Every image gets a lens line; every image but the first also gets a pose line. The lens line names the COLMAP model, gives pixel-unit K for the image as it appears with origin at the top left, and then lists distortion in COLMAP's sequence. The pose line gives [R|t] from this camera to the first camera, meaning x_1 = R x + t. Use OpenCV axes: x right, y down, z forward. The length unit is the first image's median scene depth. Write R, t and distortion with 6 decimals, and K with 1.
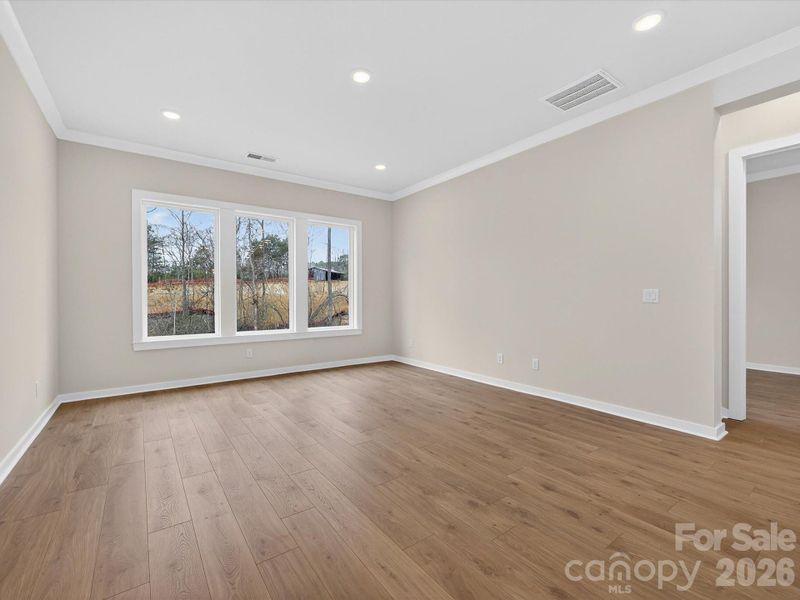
lens RADIAL K [[361.3, 0, 399.2], [0, 361.3, 300.6], [0, 0, 1]] dist [-0.004286, 0.001642]
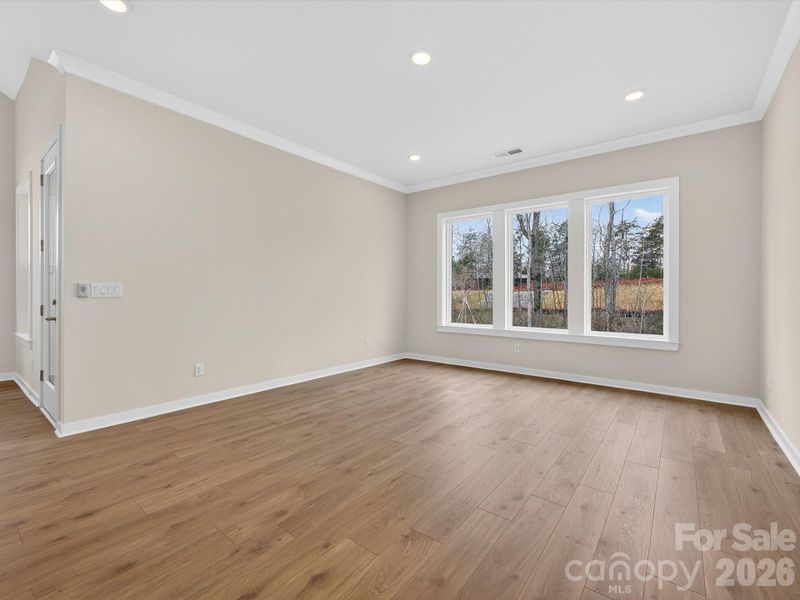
lens RADIAL K [[361.3, 0, 396.4], [0, 361.3, 294.3], [0, 0, 1]] dist [-0.004286, 0.001642]
pose [[0.269373, 0.008157, -0.963001, 0.719896], [-0.014616, 0.999884, 0.004381, -0.007427], [0.962925, 0.012896, 0.269461, 0.630414]]
